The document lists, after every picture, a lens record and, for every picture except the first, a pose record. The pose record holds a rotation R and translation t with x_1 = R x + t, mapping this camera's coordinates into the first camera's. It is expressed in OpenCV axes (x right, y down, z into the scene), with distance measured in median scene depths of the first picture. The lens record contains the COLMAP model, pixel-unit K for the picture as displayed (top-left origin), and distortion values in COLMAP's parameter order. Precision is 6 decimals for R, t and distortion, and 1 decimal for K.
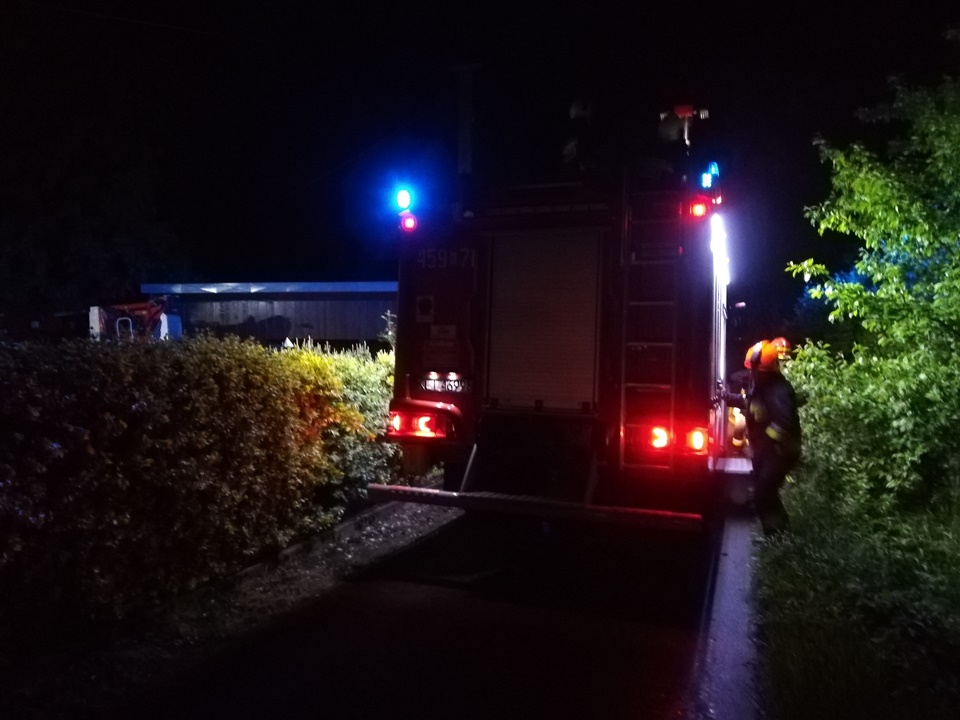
lens RADIAL K [[727.7, 0, 477.0], [0, 727.7, 359.4], [0, 0, 1]] dist [0.067616, -0.073026]
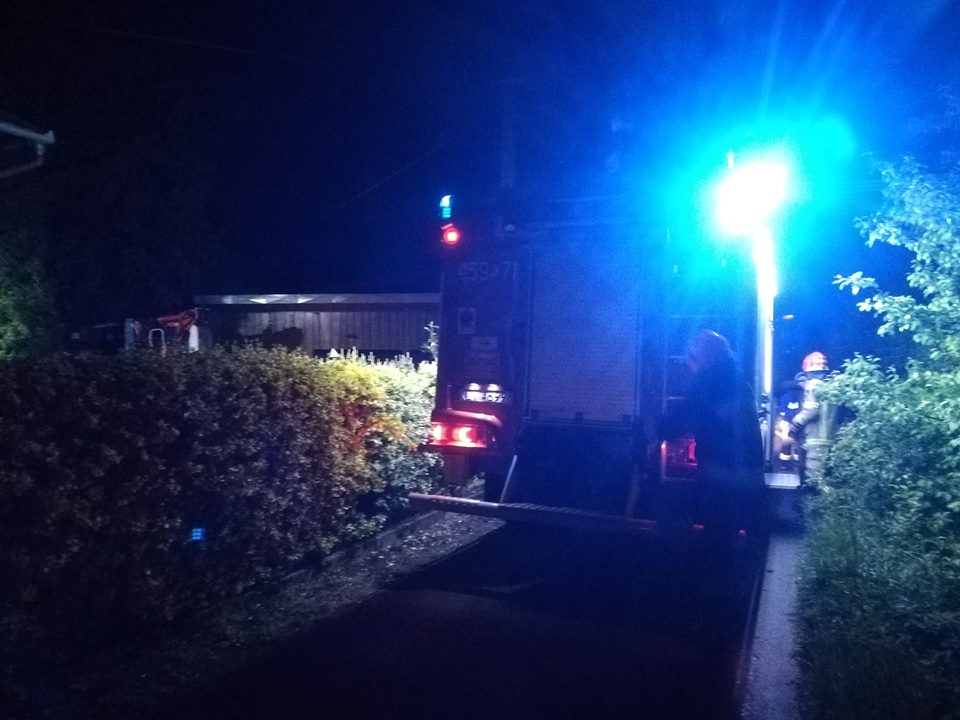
lens RADIAL K [[725.5, 0, 478.5], [0, 725.5, 361.2], [0, 0, 1]] dist [0.080850, -0.101460]
pose [[0.998374, 0.006707, -0.056605, 0.002934], [-0.007387, 0.999903, -0.011817, -0.001488], [0.056520, 0.012216, 0.998327, -0.007794]]
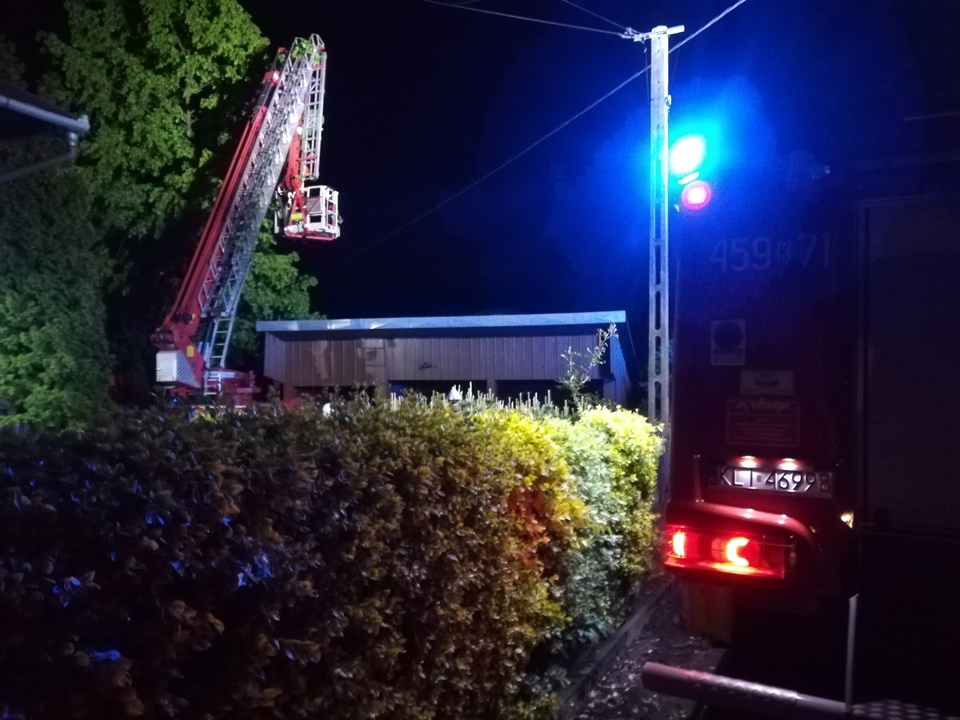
lens RADIAL K [[749.2, 0, 480.0], [0, 749.2, 360.0], [0, 0, 1]] dist [0.047600, -0.050946]
pose [[0.990507, -0.004181, -0.137399, -0.208409], [-0.002695, 0.998755, -0.049821, -0.029812], [0.137436, 0.049718, 0.989262, 0.450152]]
